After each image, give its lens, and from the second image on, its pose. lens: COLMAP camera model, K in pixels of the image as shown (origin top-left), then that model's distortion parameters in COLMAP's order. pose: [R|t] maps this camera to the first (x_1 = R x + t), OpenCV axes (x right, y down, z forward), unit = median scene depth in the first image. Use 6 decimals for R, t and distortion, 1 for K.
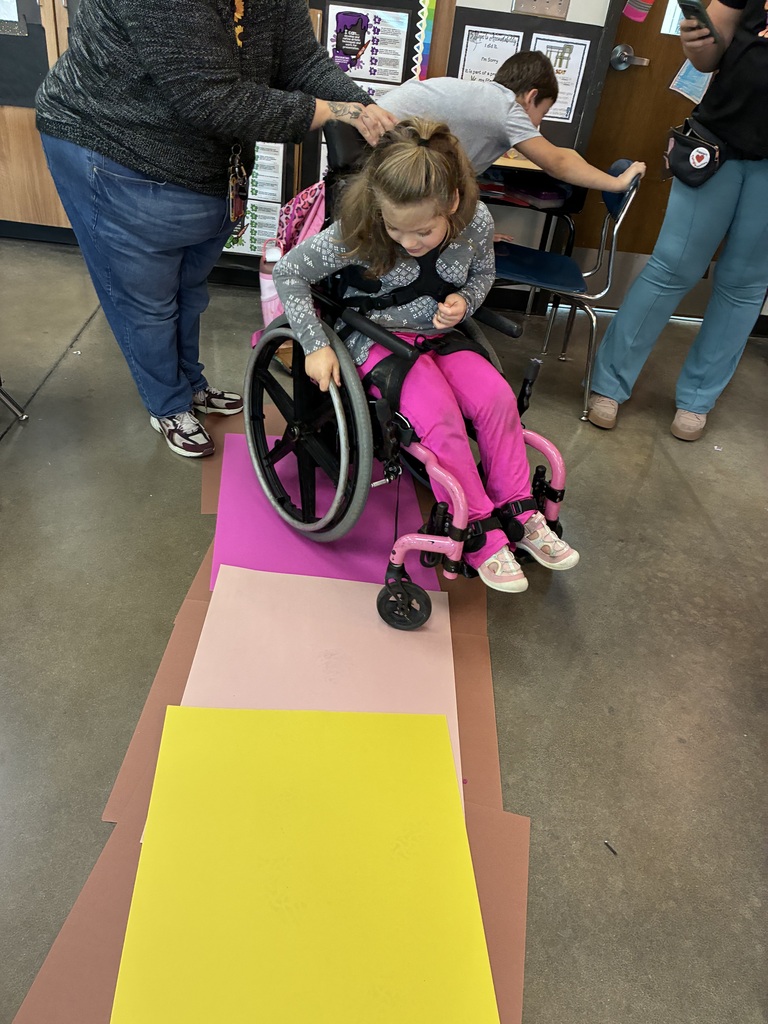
lens RADIAL K [[764.6, 0, 342.6], [0, 764.6, 514.9], [0, 0, 1]] dist [0.039001, -0.088194]
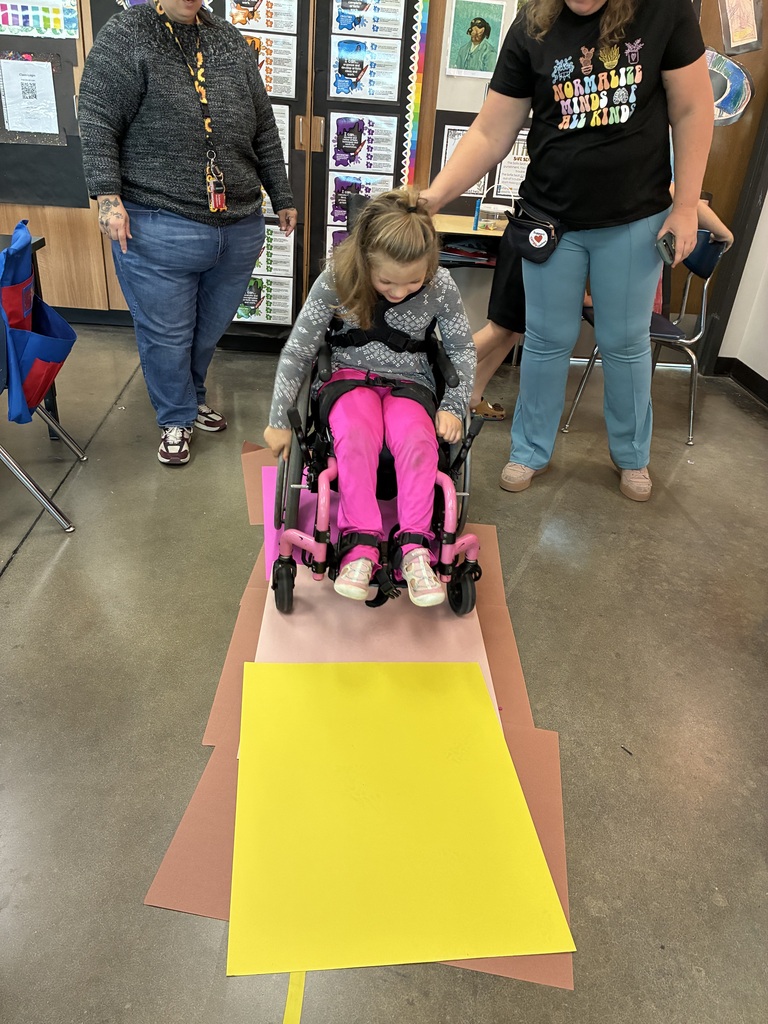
lens RADIAL K [[775.8, 0, 343.7], [0, 775.8, 511.2], [0, 0, 1]] dist [0.008812, -0.061696]
pose [[0.998712, -0.047276, 0.018442, -0.059816], [0.049176, 0.991331, -0.121842, 0.117921], [-0.012522, 0.122592, 0.992378, -0.148935]]
